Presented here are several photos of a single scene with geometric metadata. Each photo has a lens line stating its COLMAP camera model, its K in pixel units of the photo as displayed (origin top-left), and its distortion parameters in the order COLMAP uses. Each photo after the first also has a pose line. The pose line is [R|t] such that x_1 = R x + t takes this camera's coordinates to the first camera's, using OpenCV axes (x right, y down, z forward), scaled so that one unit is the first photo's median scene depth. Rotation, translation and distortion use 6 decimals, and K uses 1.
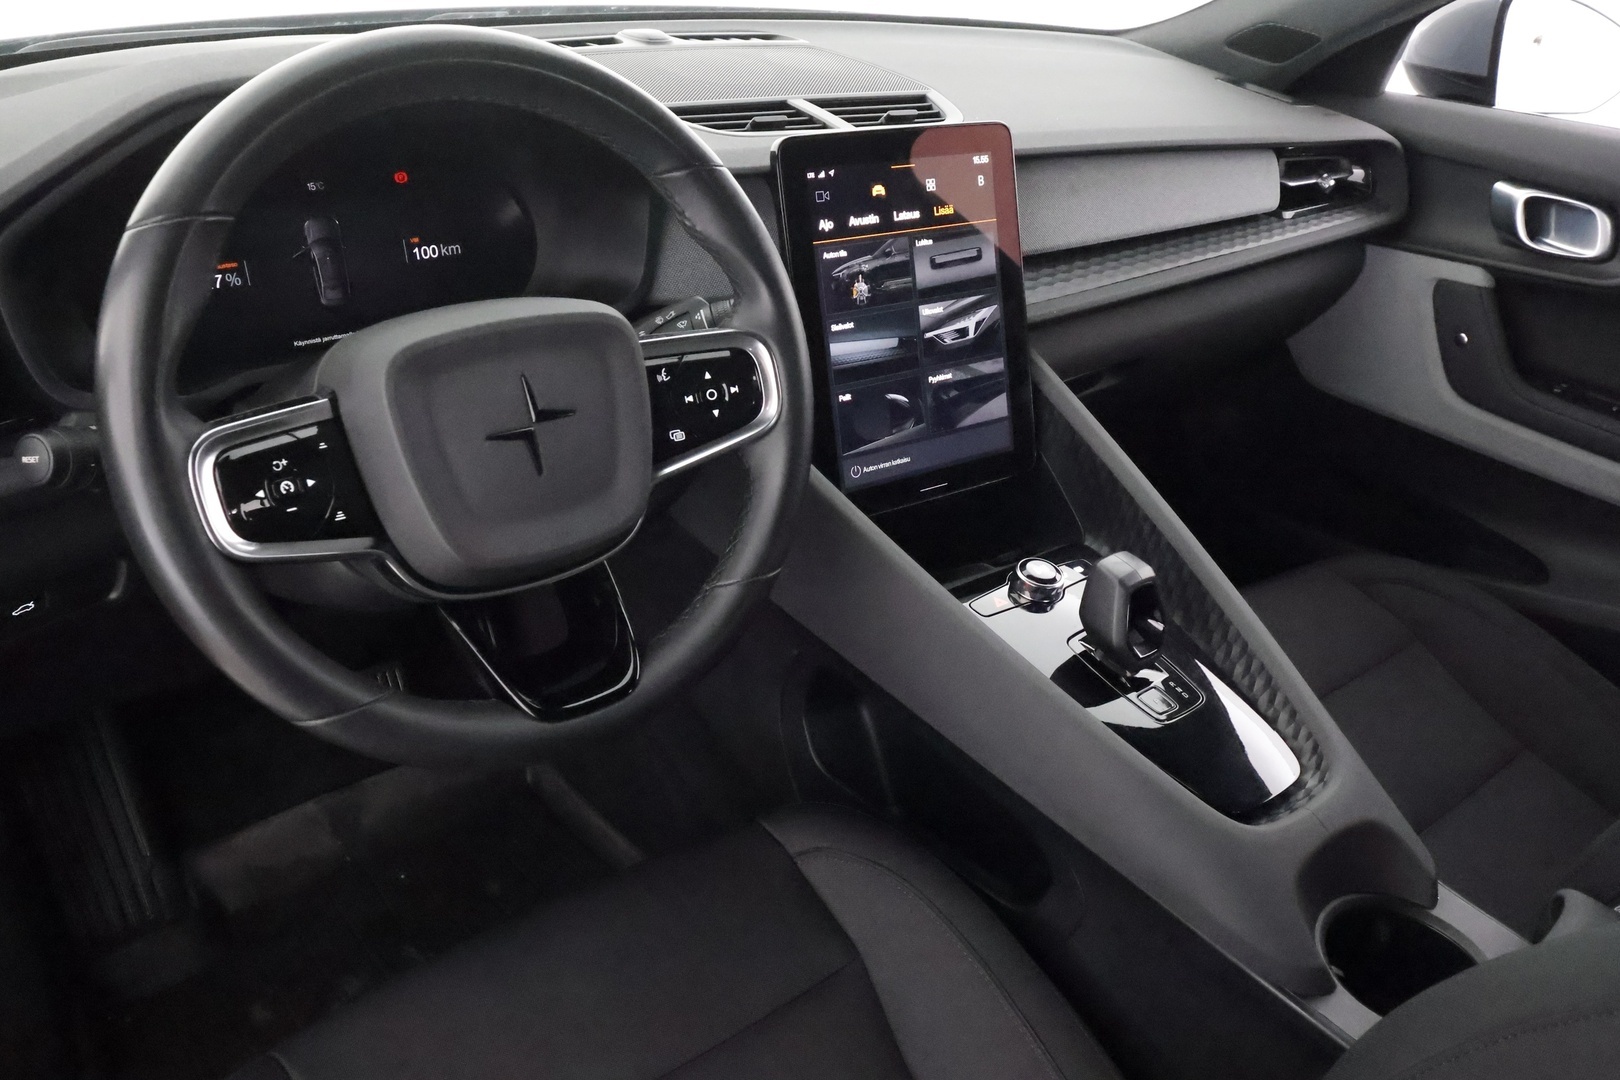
lens RADIAL K [[1282.9, 0, 810.0], [0, 1282.9, 540.0], [0, 0, 1]] dist [0.000610, -0.007207]
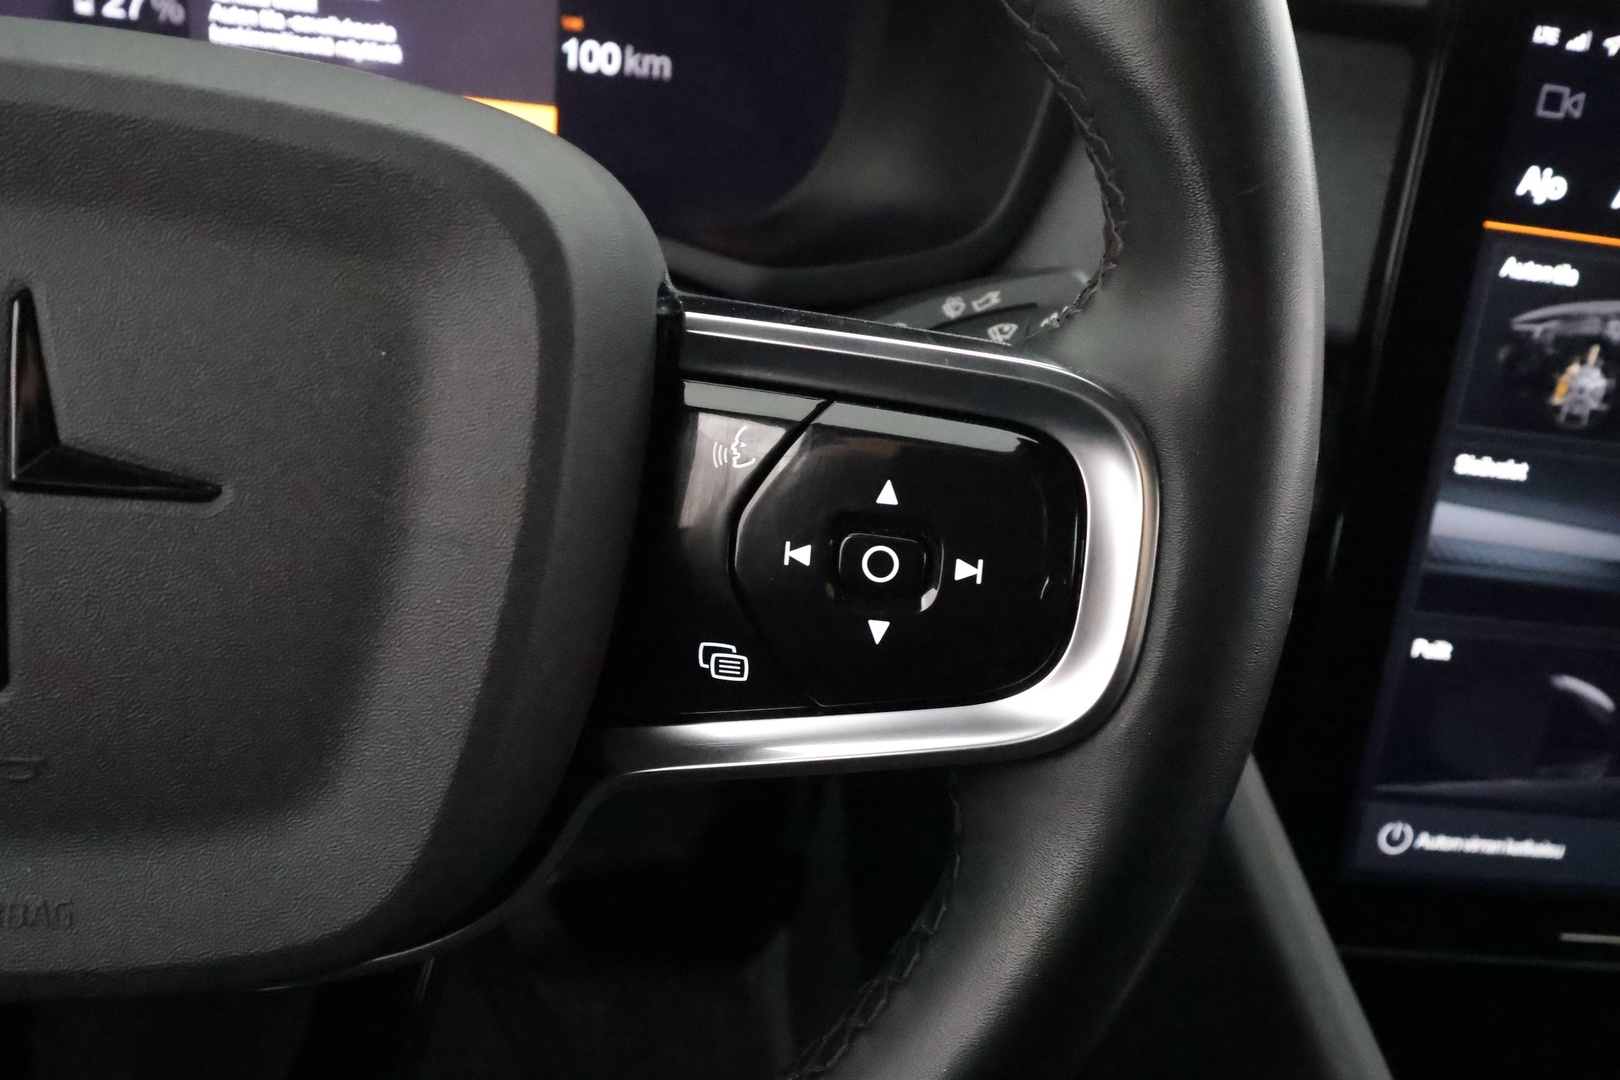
lens RADIAL K [[1282.9, 0, 810.0], [0, 1282.9, 540.0], [0, 0, 1]] dist [0.000610, -0.007207]
pose [[0.851991, 0.319000, -0.415150, 0.017559], [-0.326518, 0.943592, 0.054958, -0.100957], [0.409264, 0.088731, 0.908091, 0.575385]]
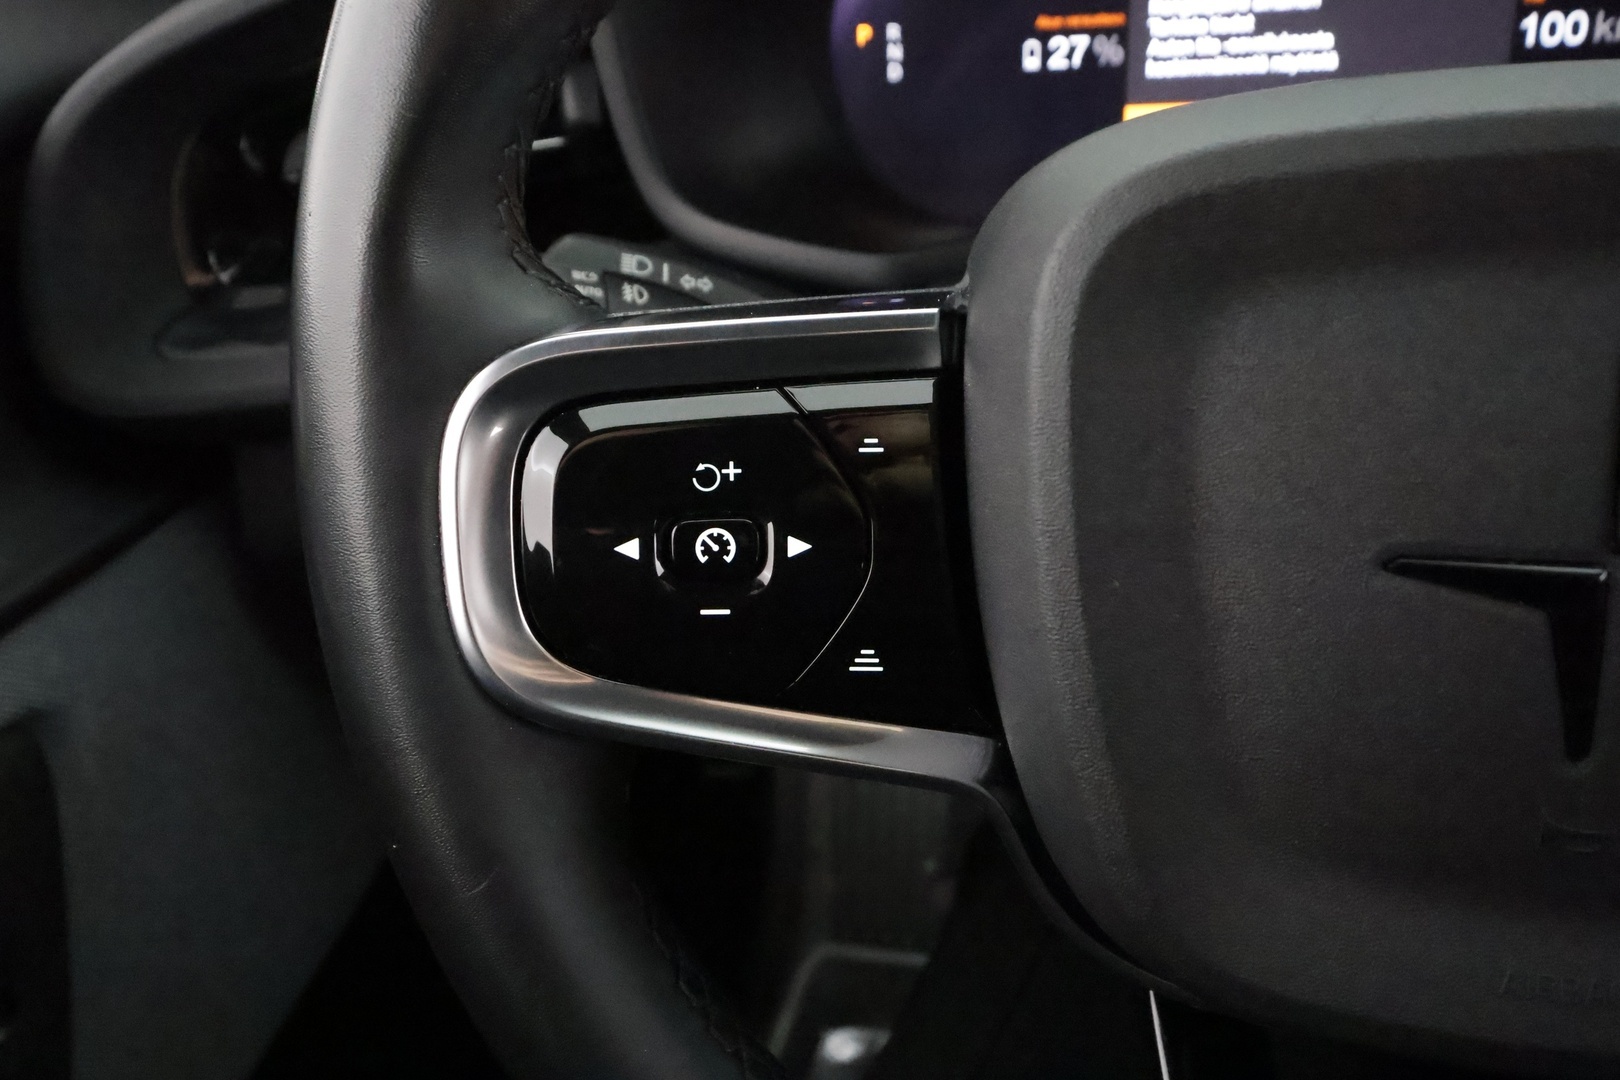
lens RADIAL K [[1282.9, 0, 810.0], [0, 1282.9, 540.0], [0, 0, 1]] dist [0.000610, -0.007207]
pose [[0.666178, 0.295571, -0.684722, -0.104542], [-0.252847, 0.953249, 0.165486, -0.065719], [0.701623, 0.062886, 0.709768, 0.495258]]
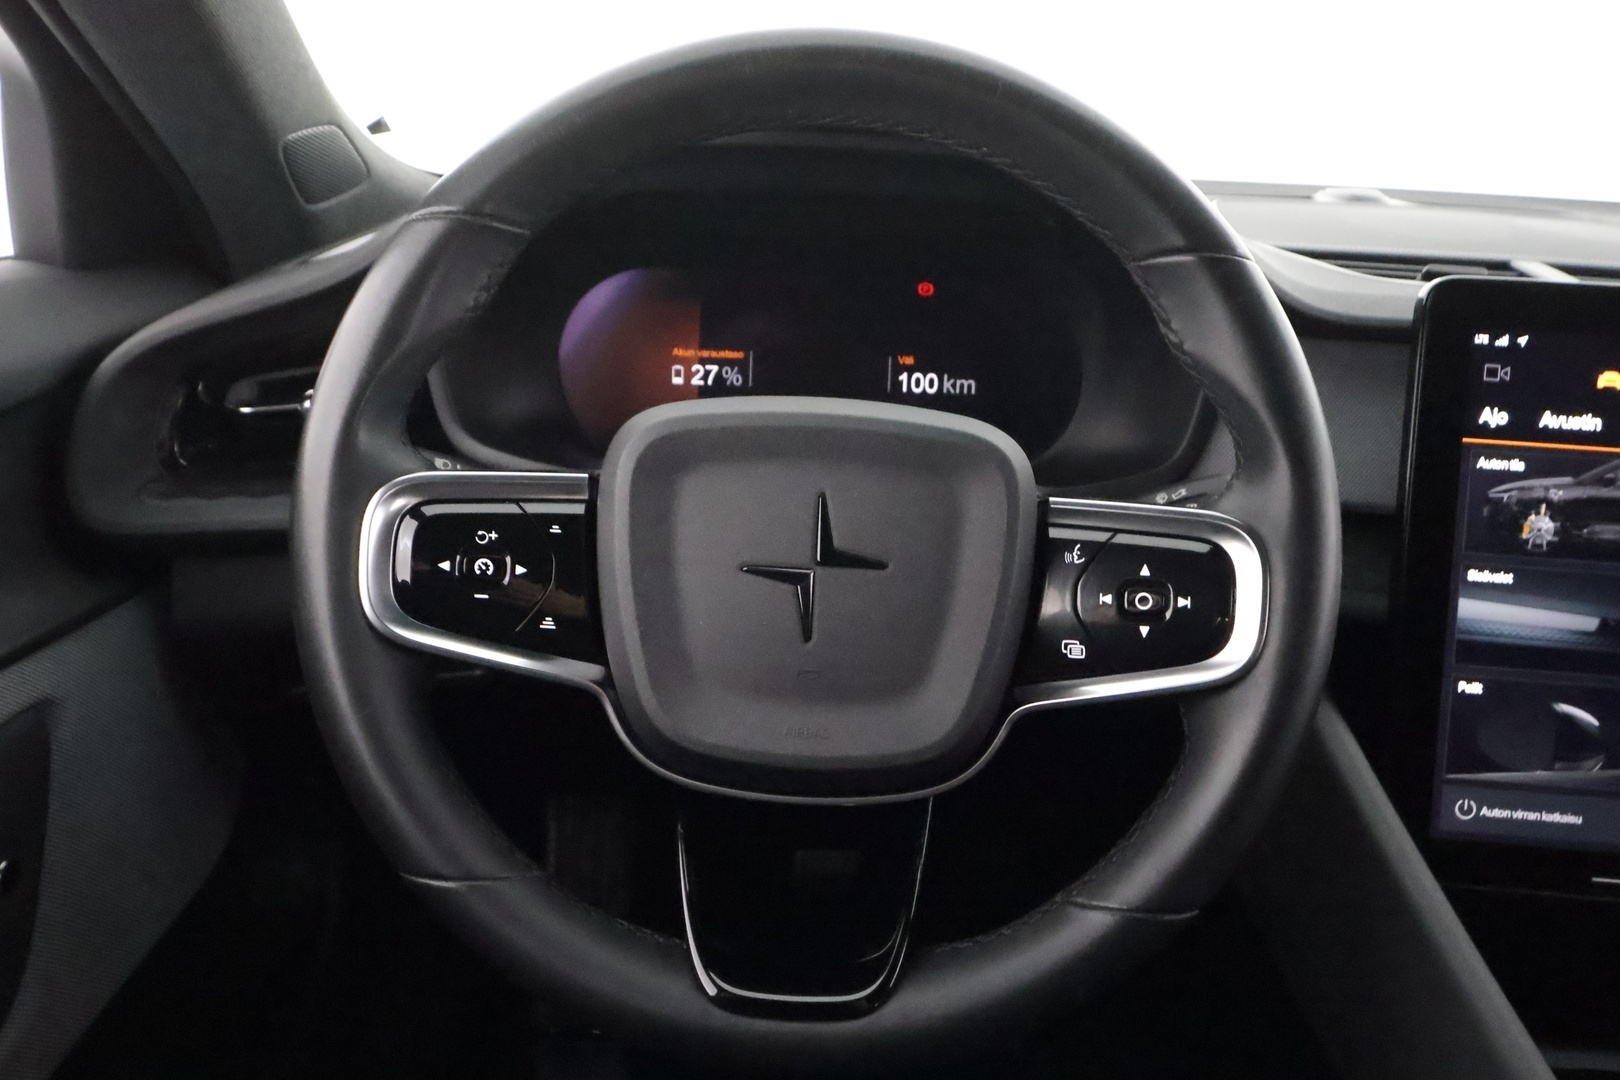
lens RADIAL K [[1191.4, 0, 810.0], [0, 1191.4, 540.0], [0, 0, 1]] dist [0.011860, -0.006406]
pose [[0.782915, 0.188808, -0.592786, 0.105401], [-0.296107, 0.951078, -0.088152, -0.032442], [0.547142, 0.244544, 0.800521, 0.336089]]
